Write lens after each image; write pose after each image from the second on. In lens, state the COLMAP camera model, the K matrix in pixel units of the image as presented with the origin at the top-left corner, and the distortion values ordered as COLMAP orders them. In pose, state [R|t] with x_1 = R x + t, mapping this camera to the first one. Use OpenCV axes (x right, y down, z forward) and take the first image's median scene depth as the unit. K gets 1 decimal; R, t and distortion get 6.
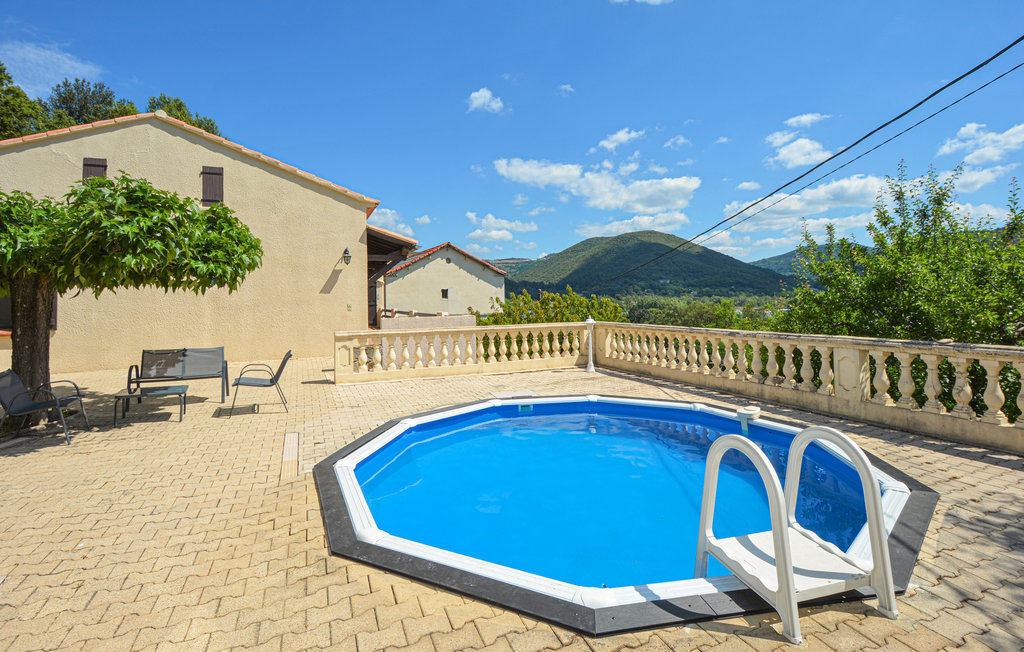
lens RADIAL K [[471.9, 0, 510.8], [0, 471.9, 284.0], [0, 0, 1]] dist [-0.029251, -0.000411]
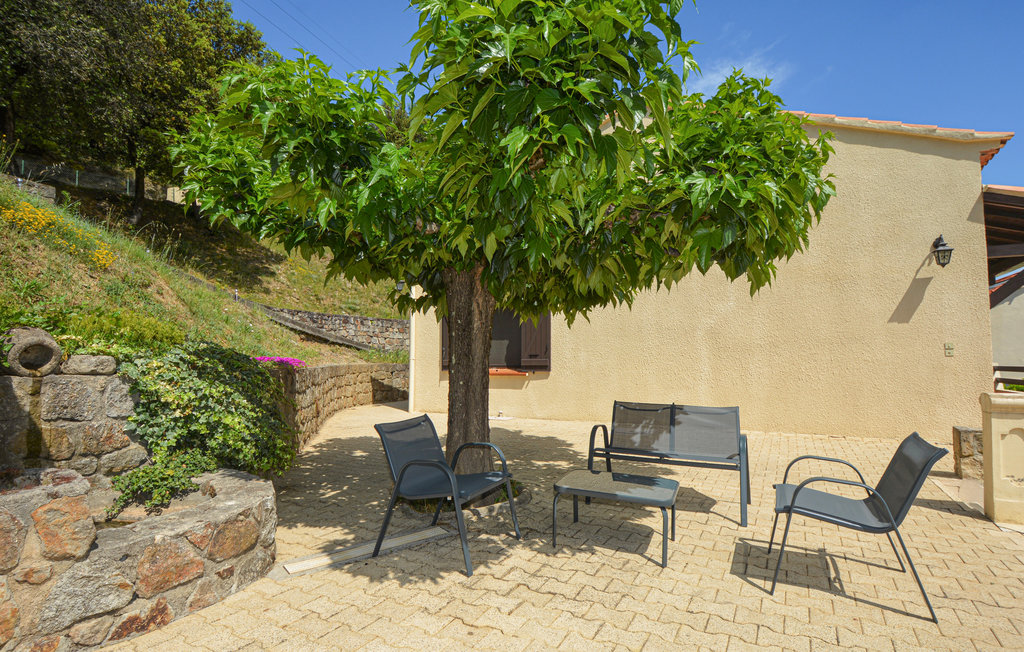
lens RADIAL K [[514.2, 0, 512.0], [0, 514.2, 326.0], [0, 0, 1]] dist [-0.024019, -0.000187]
pose [[0.601414, -0.038104, -0.798029, -0.338046], [0.013997, 0.999211, -0.037161, 0.068344], [0.798815, 0.011180, 0.601473, 0.494621]]
